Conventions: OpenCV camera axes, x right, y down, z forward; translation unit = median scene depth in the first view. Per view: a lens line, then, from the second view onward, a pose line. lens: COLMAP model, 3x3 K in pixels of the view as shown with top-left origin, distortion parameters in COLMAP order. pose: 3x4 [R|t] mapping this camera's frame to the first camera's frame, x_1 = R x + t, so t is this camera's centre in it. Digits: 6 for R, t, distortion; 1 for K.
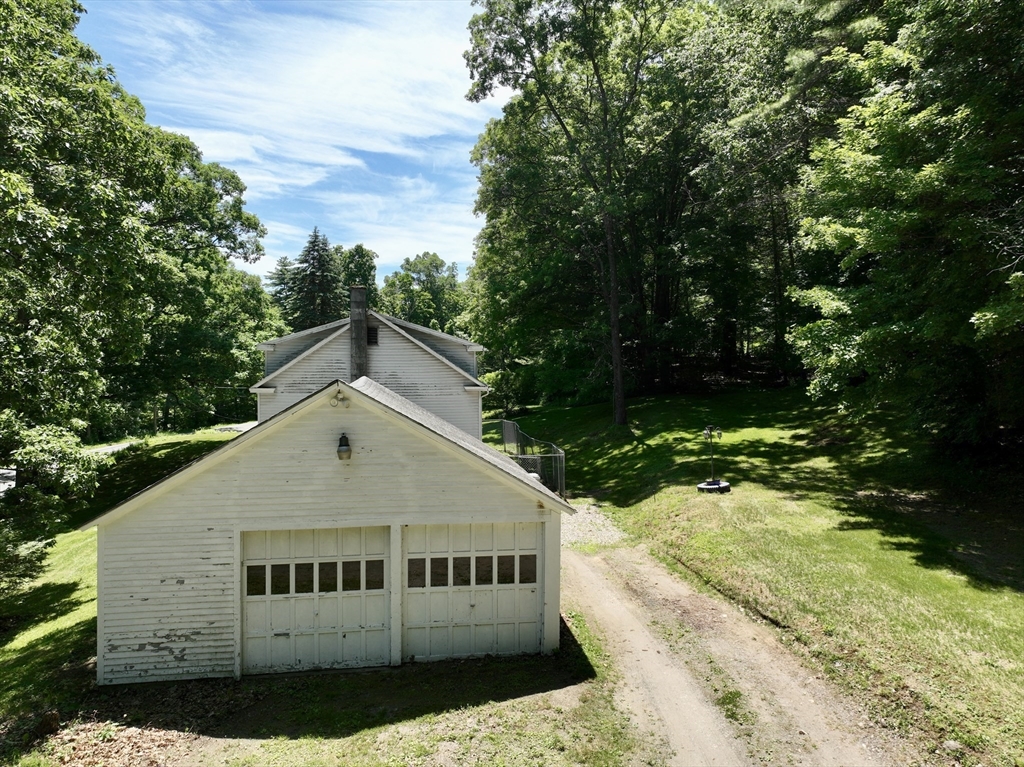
lens RADIAL K [[710.8, 0, 512.0], [0, 710.8, 383.5], [0, 0, 1]] dist [-0.002081, -0.000064]
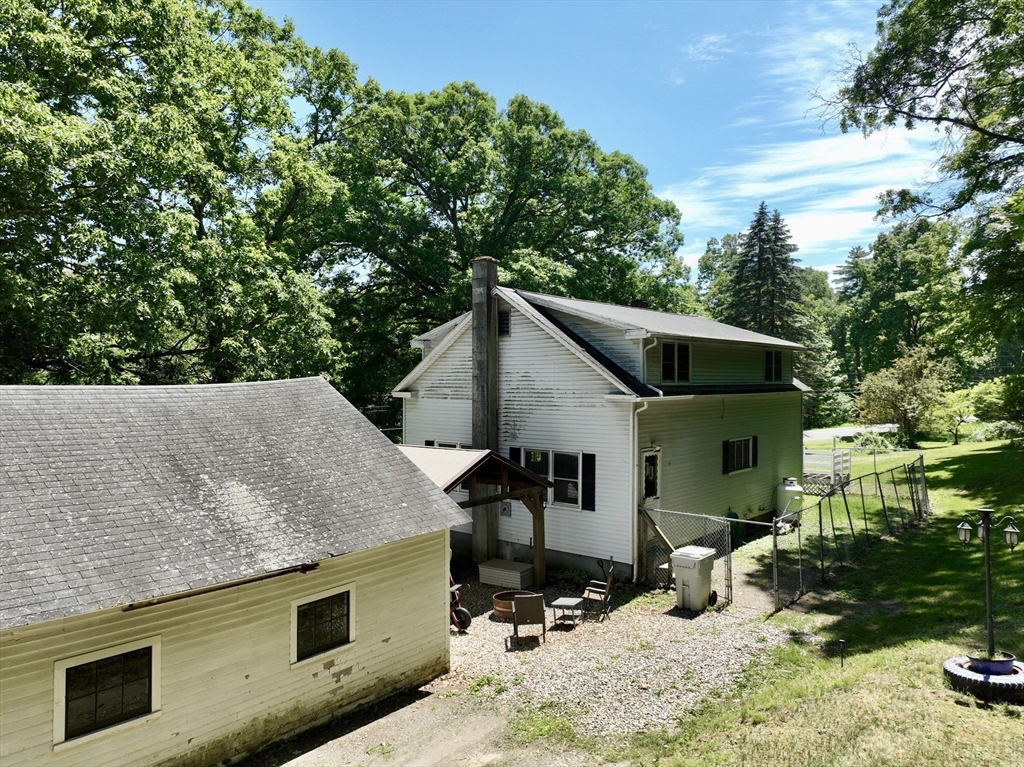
lens RADIAL K [[710.8, 0, 512.0], [0, 710.8, 383.5], [0, 0, 1]] dist [-0.002081, -0.000064]
pose [[0.665584, 0.004433, -0.746310, 0.352103], [-0.009813, 0.999948, -0.002812, -0.002674], [0.746259, 0.009195, 0.665592, 0.509204]]
